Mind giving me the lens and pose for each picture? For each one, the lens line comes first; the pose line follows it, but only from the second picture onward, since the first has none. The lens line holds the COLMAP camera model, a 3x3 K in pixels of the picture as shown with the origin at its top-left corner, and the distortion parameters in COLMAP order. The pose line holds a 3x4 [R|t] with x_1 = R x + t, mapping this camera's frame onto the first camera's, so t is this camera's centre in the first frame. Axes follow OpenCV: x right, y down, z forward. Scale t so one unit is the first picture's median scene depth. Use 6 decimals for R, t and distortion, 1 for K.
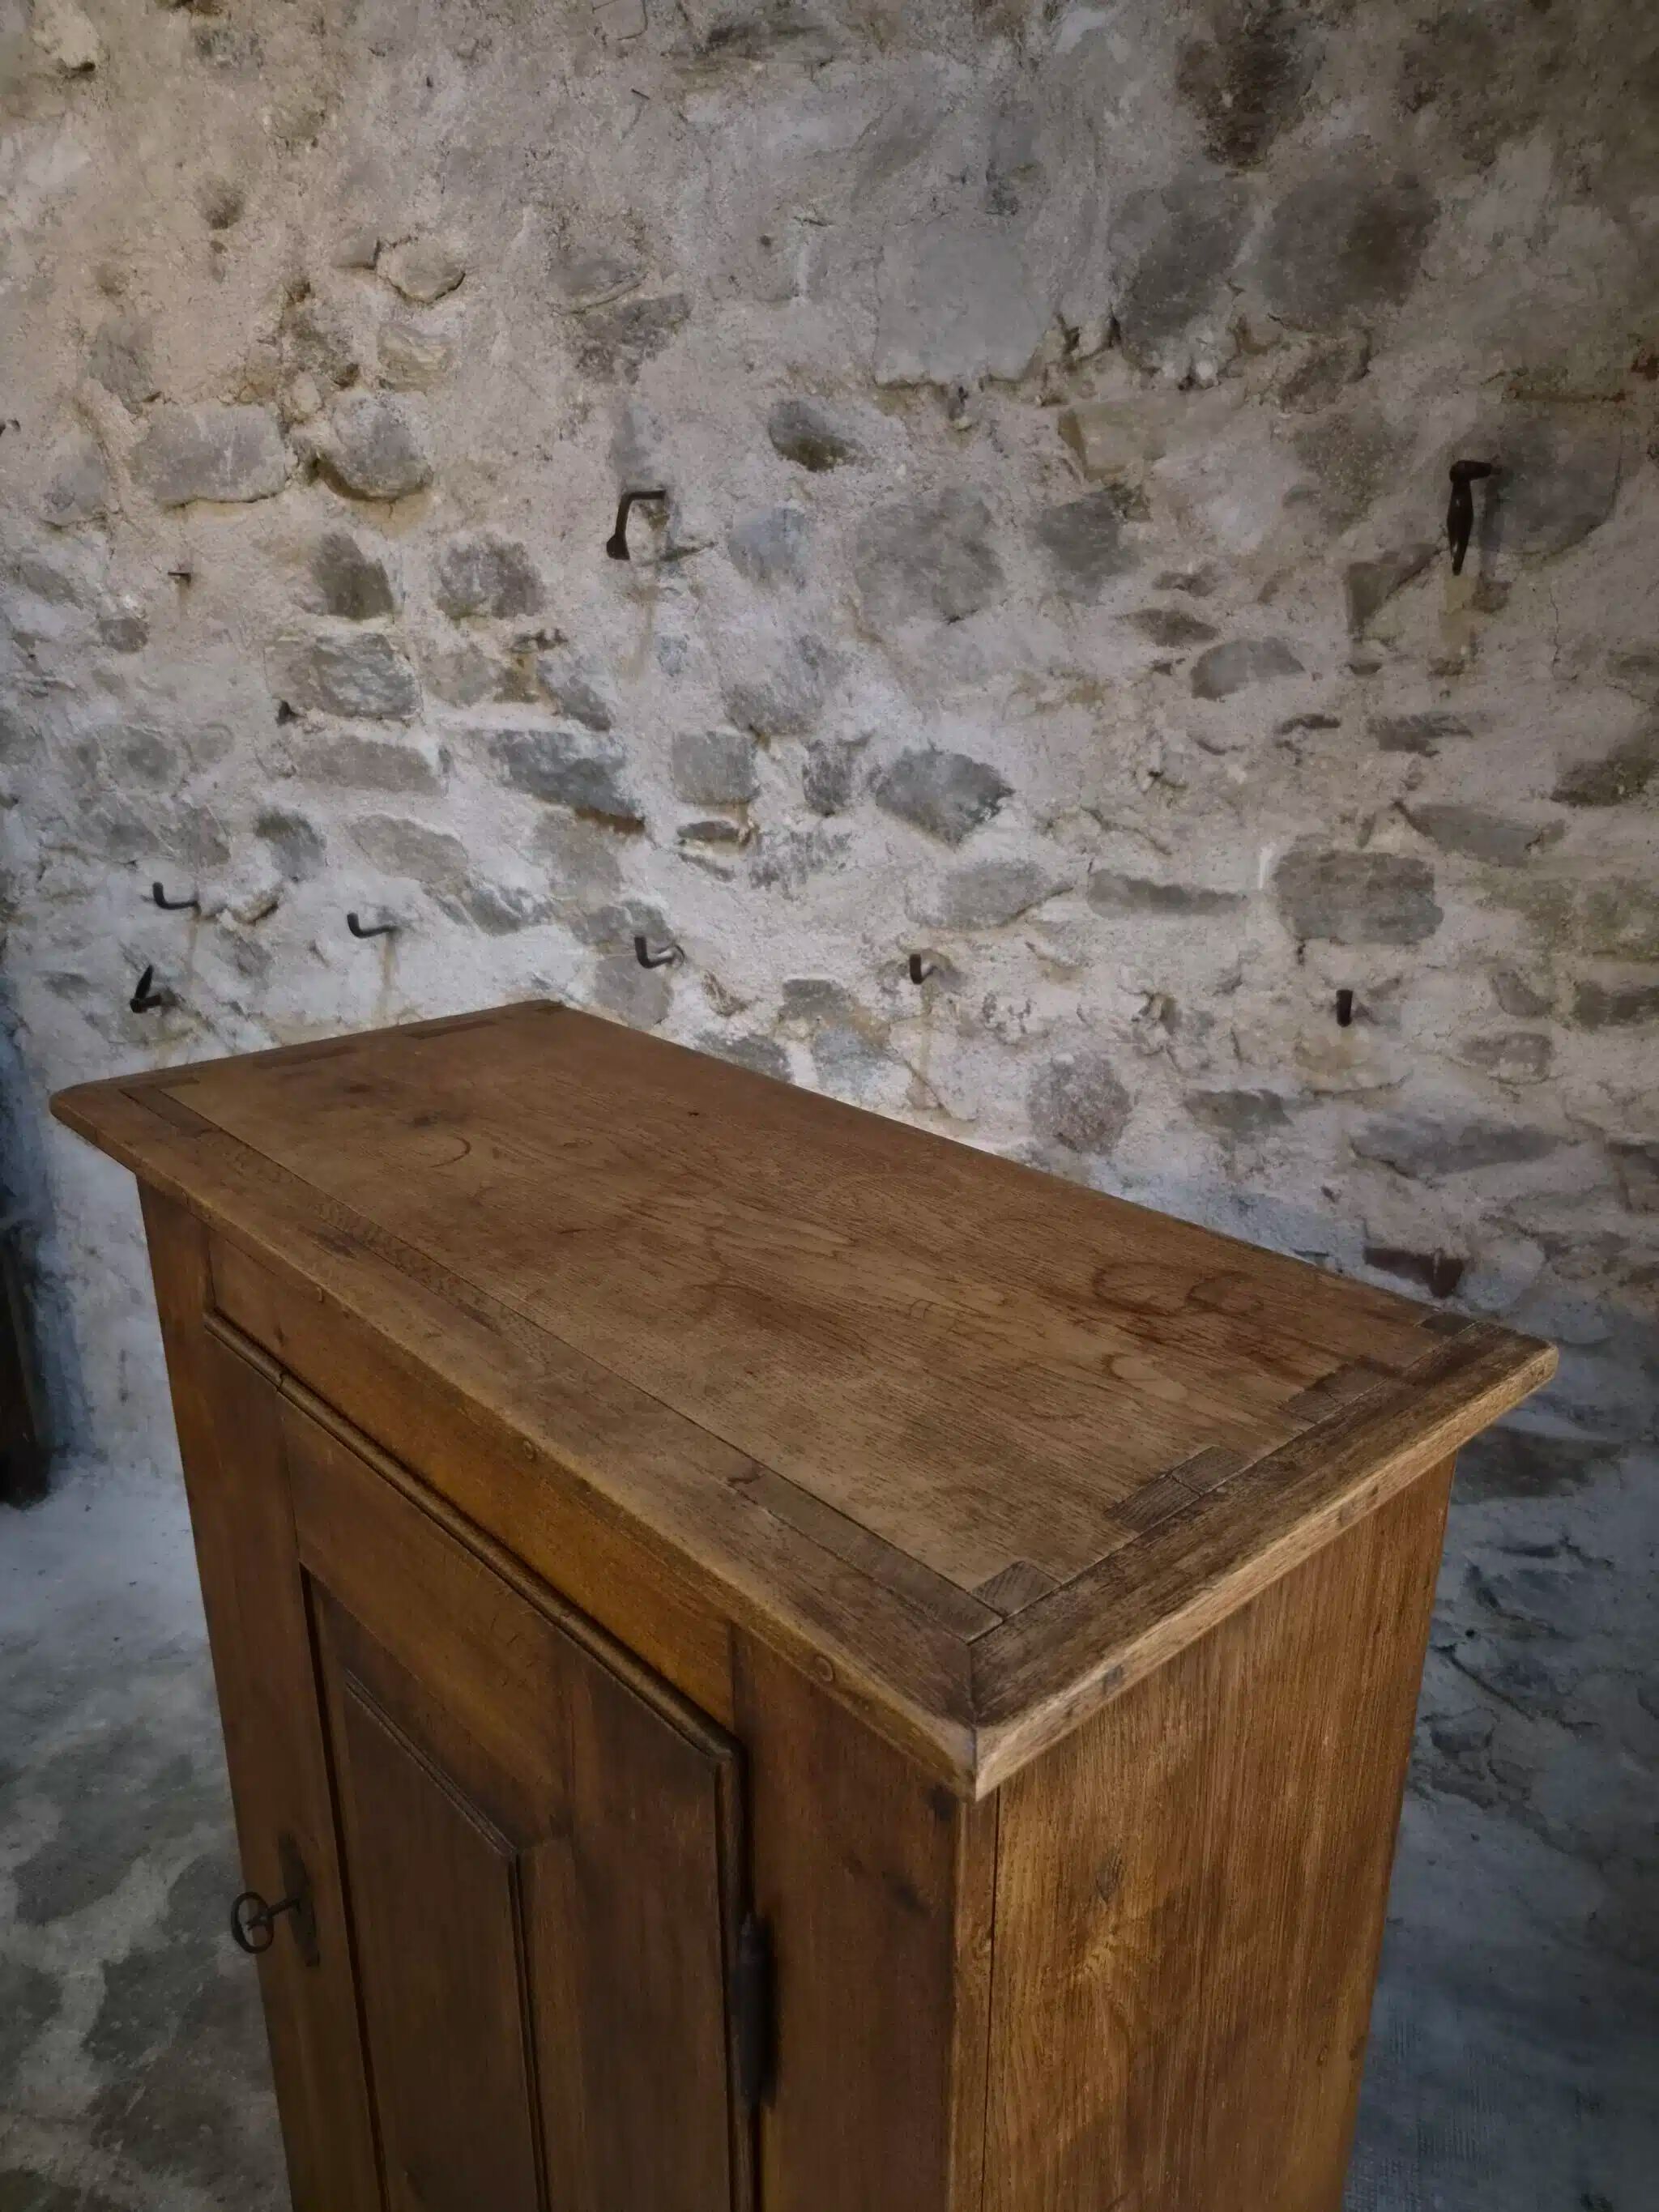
lens RADIAL K [[1493.8, 0, 845.2], [0, 1493.8, 1130.5], [0, 0, 1]] dist [0.059644, -0.047550]
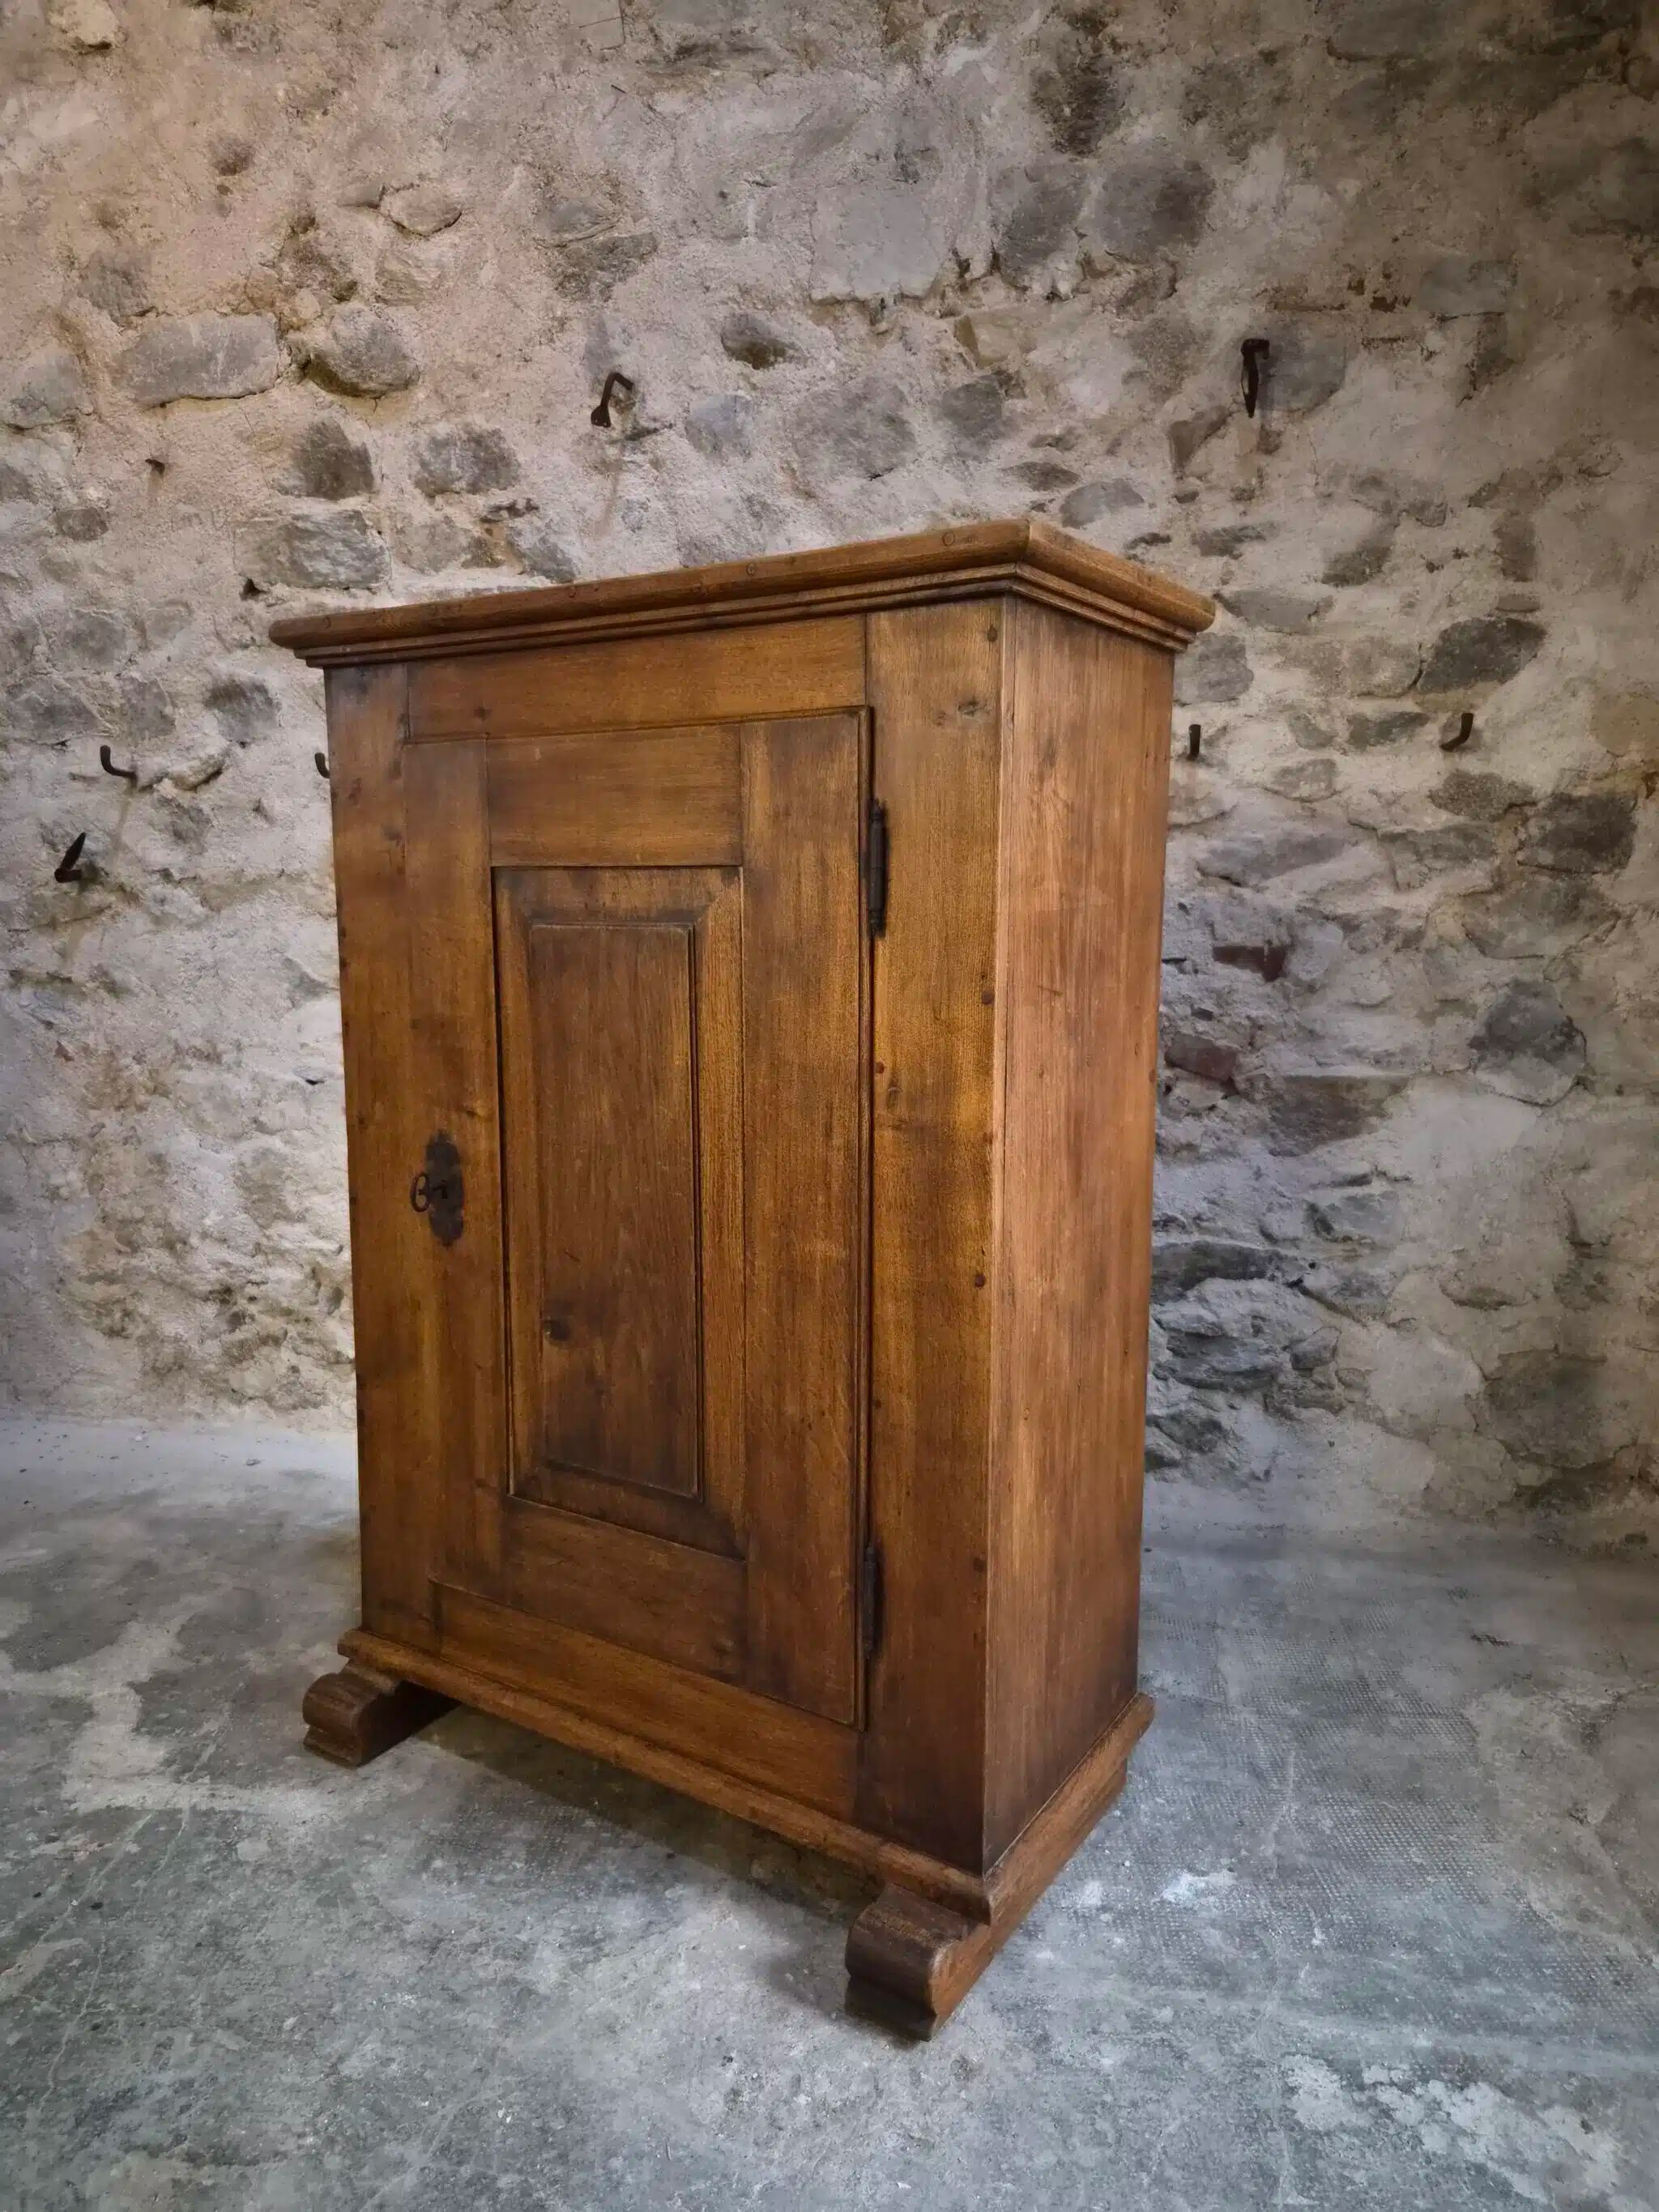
lens RADIAL K [[1490.6, 0, 836.5], [0, 1490.6, 1107.1], [0, 0, 1]] dist [0.063427, -0.050041]
pose [[0.970360, -0.030532, 0.239727, -0.284121], [0.072241, 0.983276, -0.167181, 0.404954], [-0.230613, 0.179543, 0.956338, -0.137683]]
